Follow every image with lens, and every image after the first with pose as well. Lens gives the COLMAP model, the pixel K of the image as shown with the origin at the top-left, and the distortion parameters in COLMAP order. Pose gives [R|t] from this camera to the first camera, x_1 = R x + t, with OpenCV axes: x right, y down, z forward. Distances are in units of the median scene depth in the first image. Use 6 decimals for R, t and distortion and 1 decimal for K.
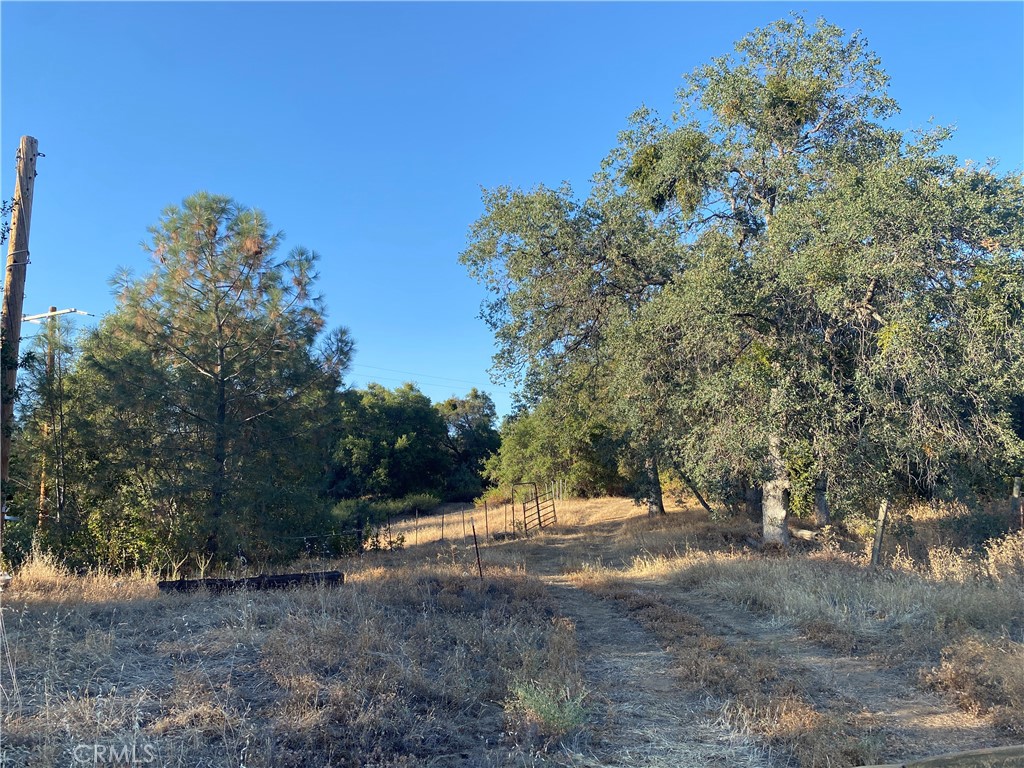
lens RADIAL K [[758.3, 0, 512.0], [0, 758.3, 384.0], [0, 0, 1]] dist [0.115308, -0.208558]
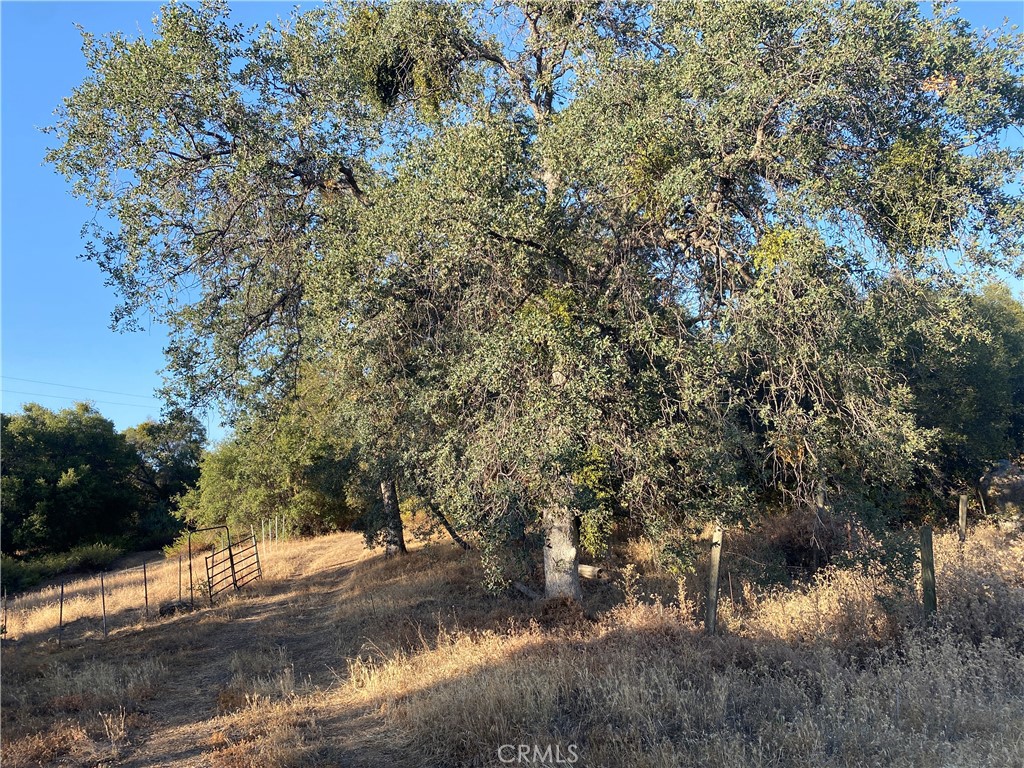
lens RADIAL K [[758.3, 0, 512.0], [0, 758.3, 384.0], [0, 0, 1]] dist [0.115308, -0.208558]
pose [[0.944297, -0.007258, 0.329015, 0.044865], [0.017647, 0.999435, -0.028602, 0.020712], [-0.328622, 0.032815, 0.943891, 0.214272]]
